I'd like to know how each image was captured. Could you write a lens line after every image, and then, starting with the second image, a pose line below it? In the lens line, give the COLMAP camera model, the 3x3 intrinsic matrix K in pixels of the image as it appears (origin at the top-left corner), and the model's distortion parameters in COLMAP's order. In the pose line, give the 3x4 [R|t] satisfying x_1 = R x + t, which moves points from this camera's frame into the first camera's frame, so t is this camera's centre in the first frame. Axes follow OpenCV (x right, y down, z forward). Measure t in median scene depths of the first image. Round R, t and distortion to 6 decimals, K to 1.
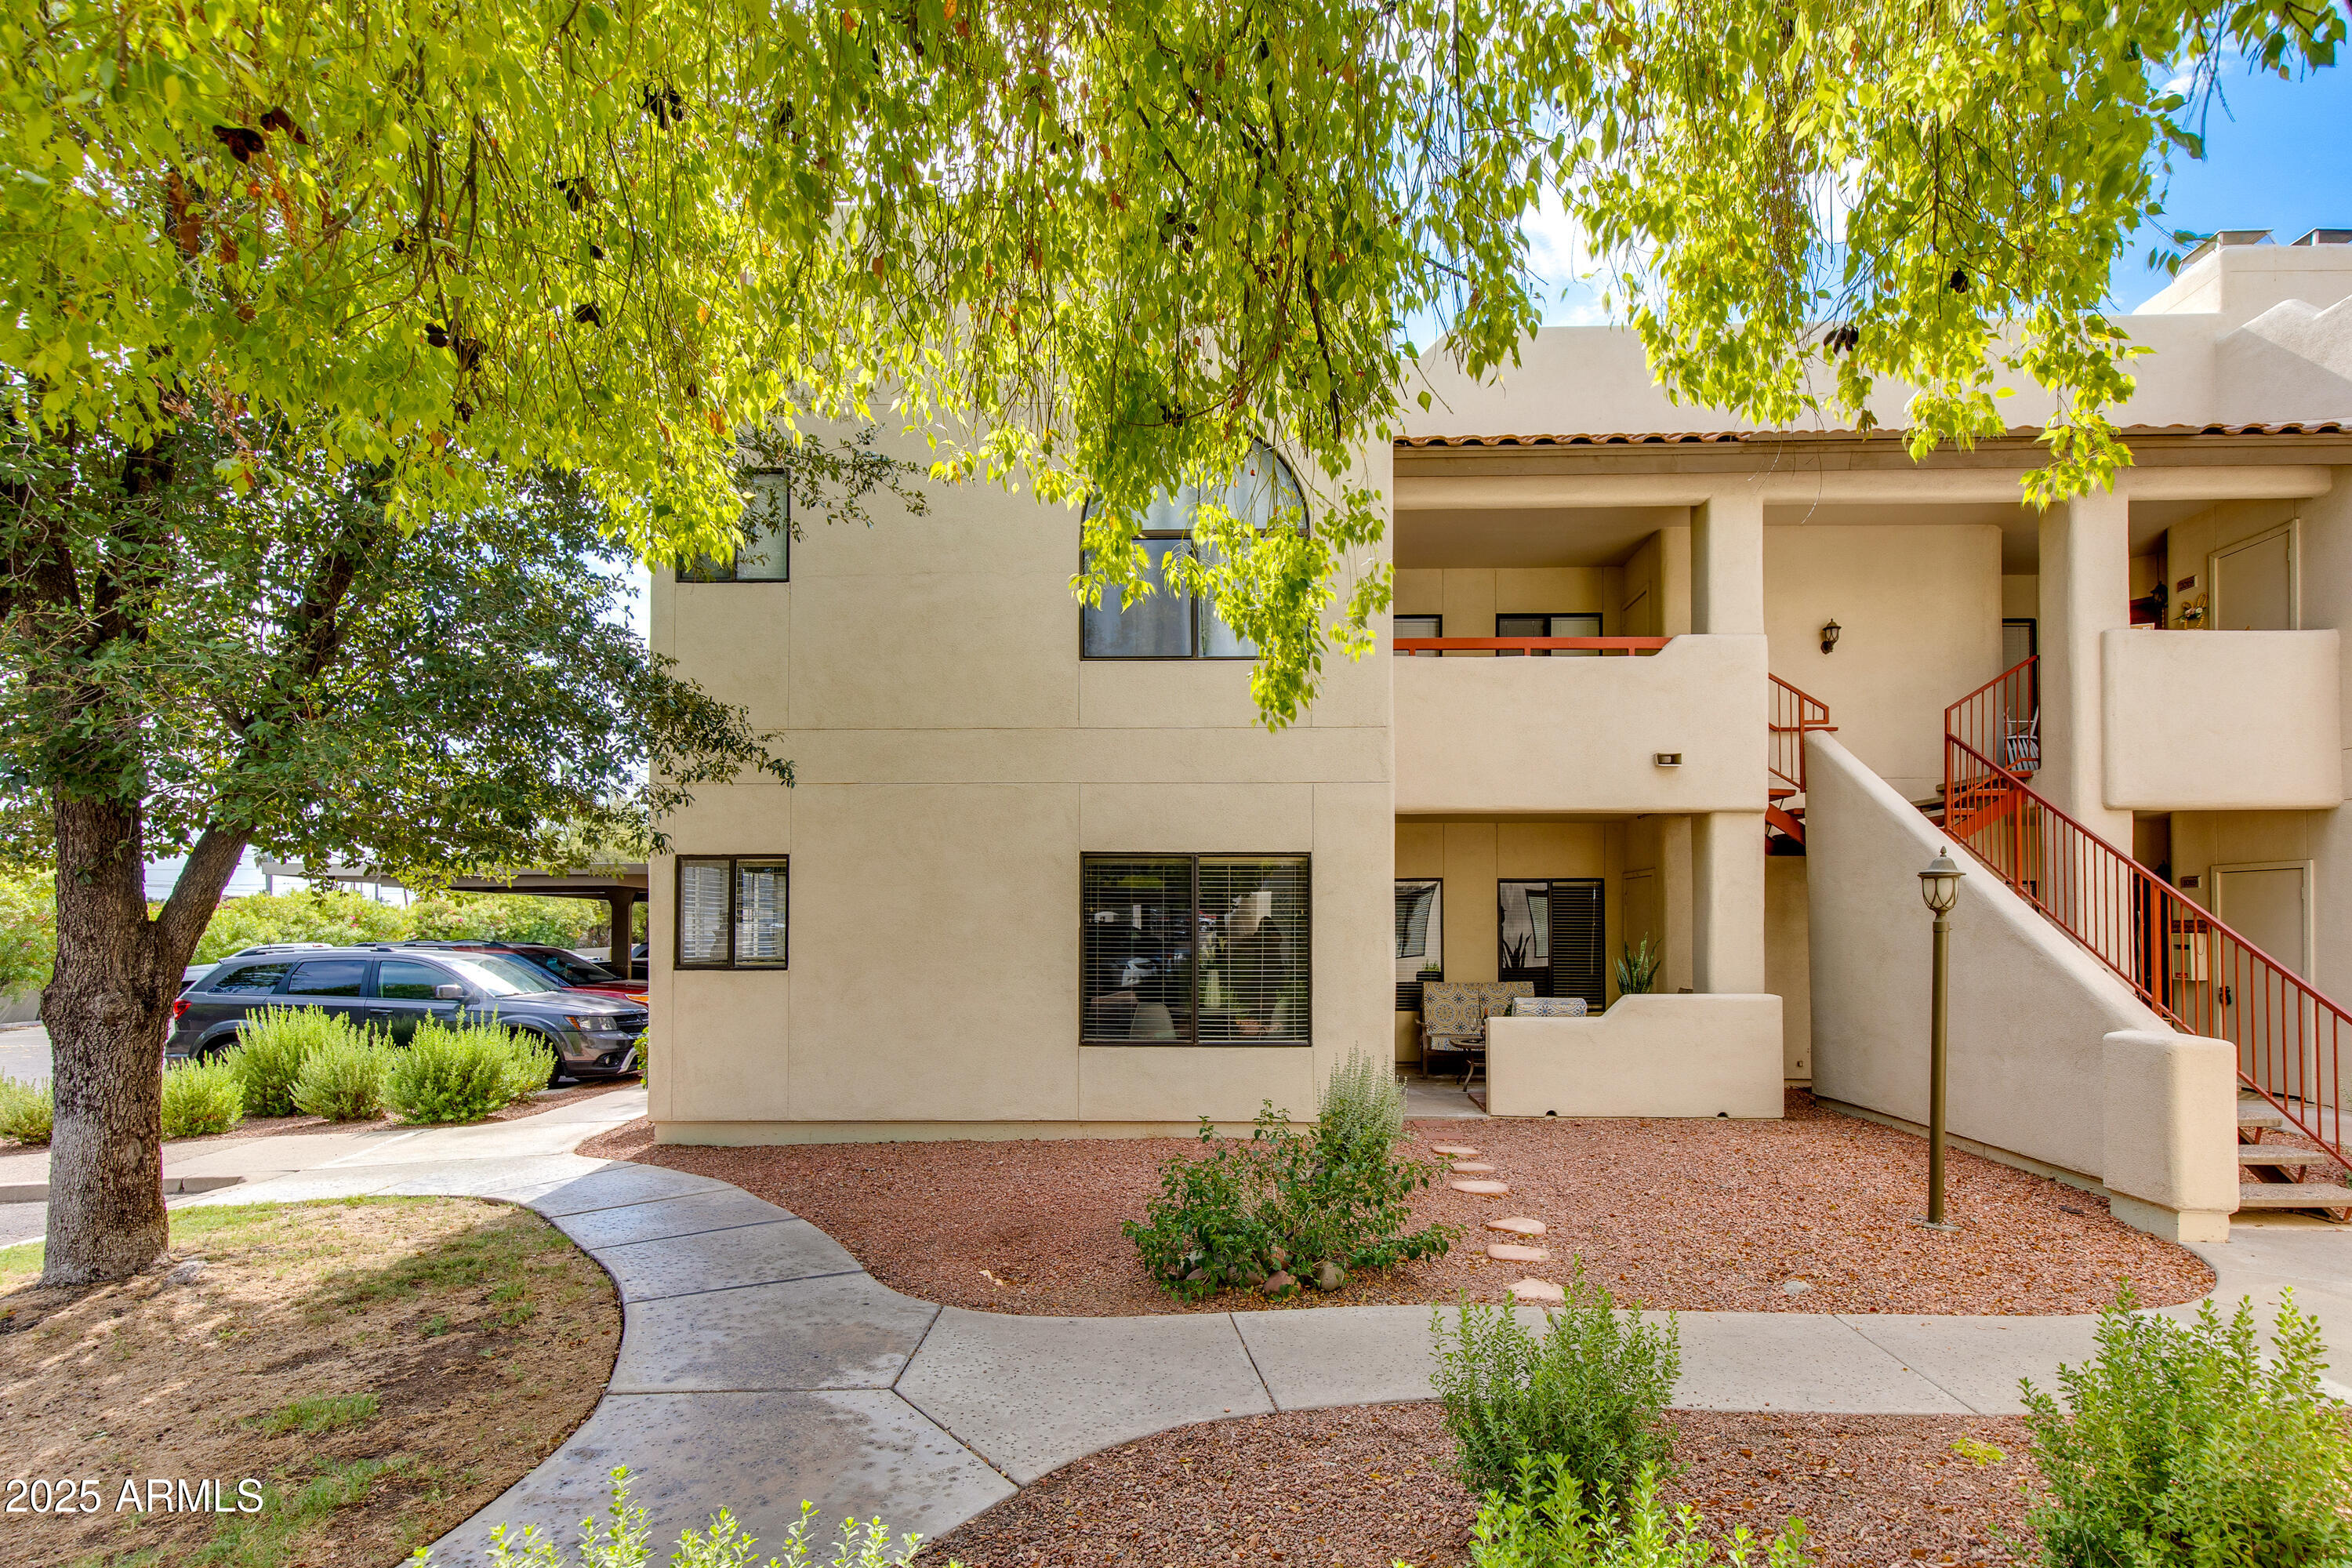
lens RADIAL K [[1088.9, 0, 1183.7], [0, 1088.9, 898.3], [0, 0, 1]] dist [0.002894, 0.000347]
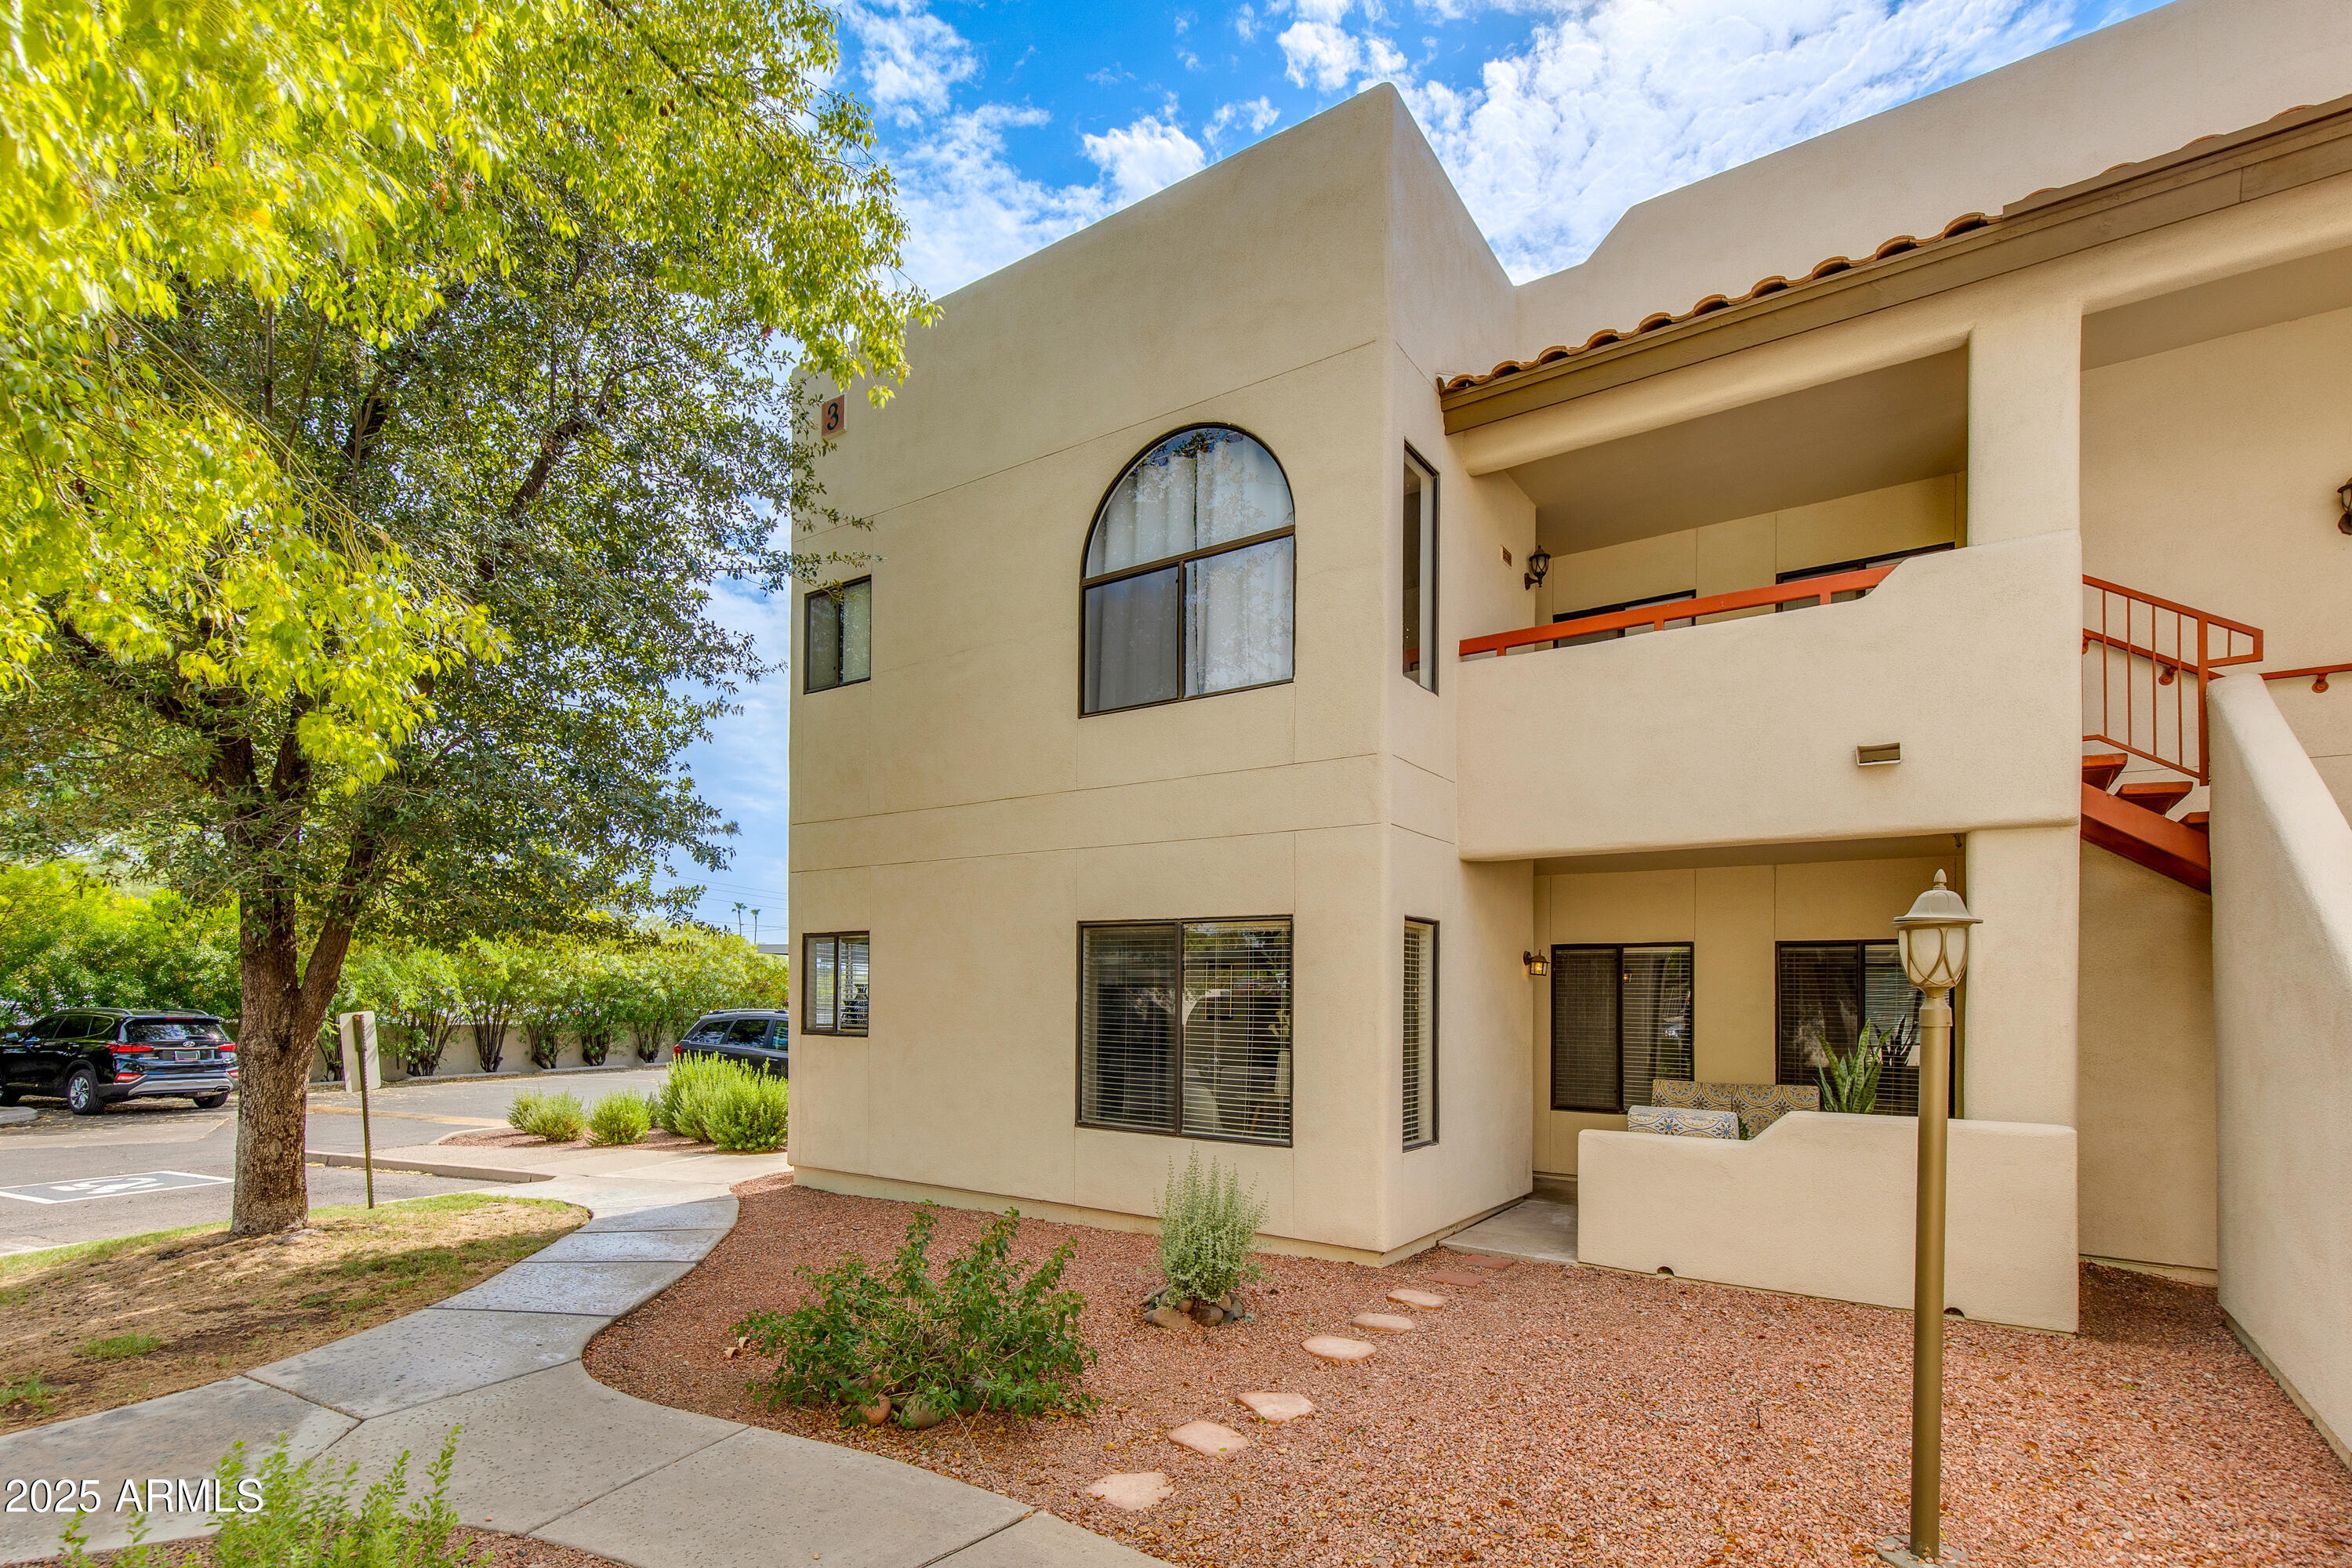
lens RADIAL K [[1096.2, 0, 1173.6], [0, 1096.2, 972.1], [0, 0, 1]] dist [0.001262, 0.000358]
pose [[0.843328, -0.001454, -0.537397, 0.472708], [0.003891, 0.999987, 0.003401, -0.001241], [0.537385, -0.004959, 0.843322, 0.235658]]
